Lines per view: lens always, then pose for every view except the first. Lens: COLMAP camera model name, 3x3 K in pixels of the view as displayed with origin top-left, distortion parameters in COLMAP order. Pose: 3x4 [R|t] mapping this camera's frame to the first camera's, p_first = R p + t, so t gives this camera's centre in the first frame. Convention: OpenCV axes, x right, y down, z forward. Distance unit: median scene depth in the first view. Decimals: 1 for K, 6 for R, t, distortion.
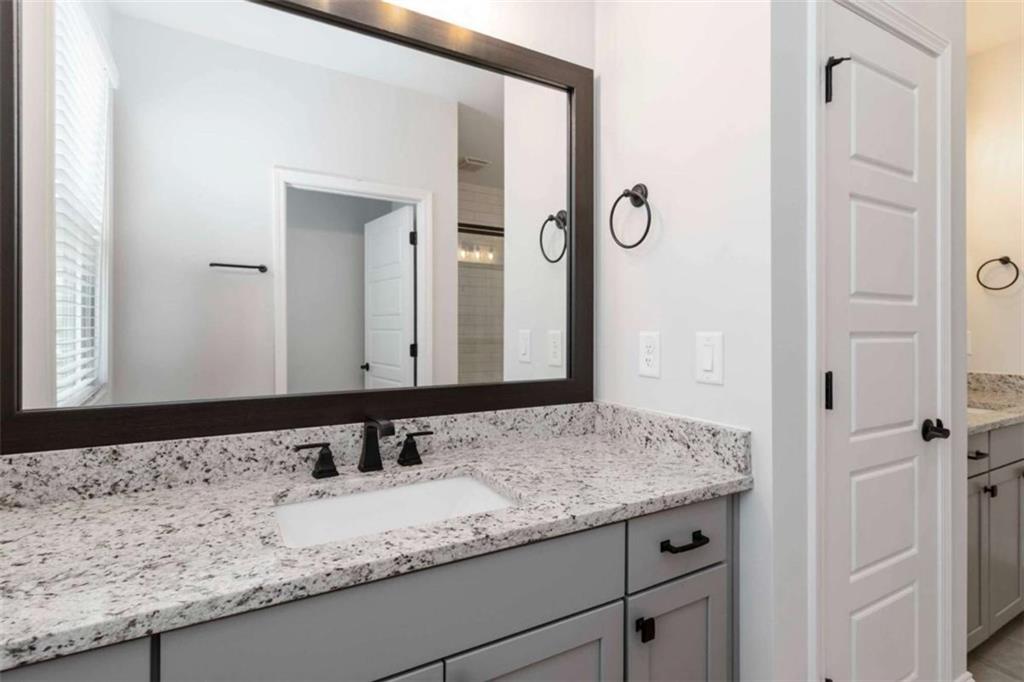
lens RADIAL K [[509.1, 0, 522.4], [0, 509.1, 323.5], [0, 0, 1]] dist [0.004190, 0.000180]
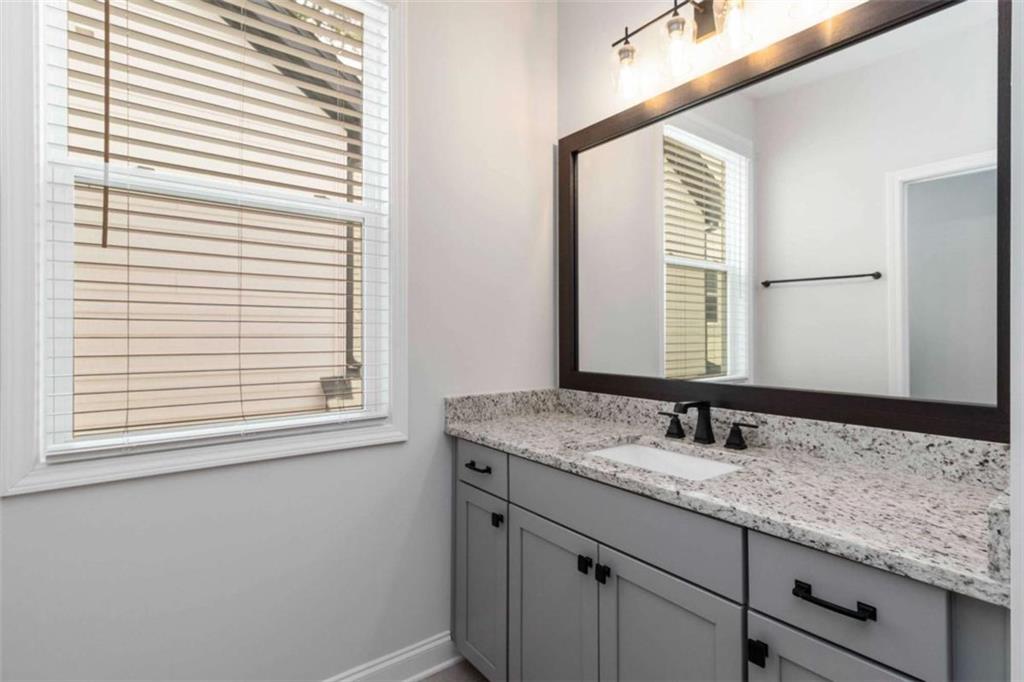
lens RADIAL K [[509.1, 0, 522.4], [0, 509.1, 323.5], [0, 0, 1]] dist [0.004190, 0.000180]
pose [[0.143328, -0.021802, -0.989435, 0.938113], [0.009539, 0.999741, -0.020647, 0.006479], [0.989629, -0.006479, 0.143499, 0.365226]]
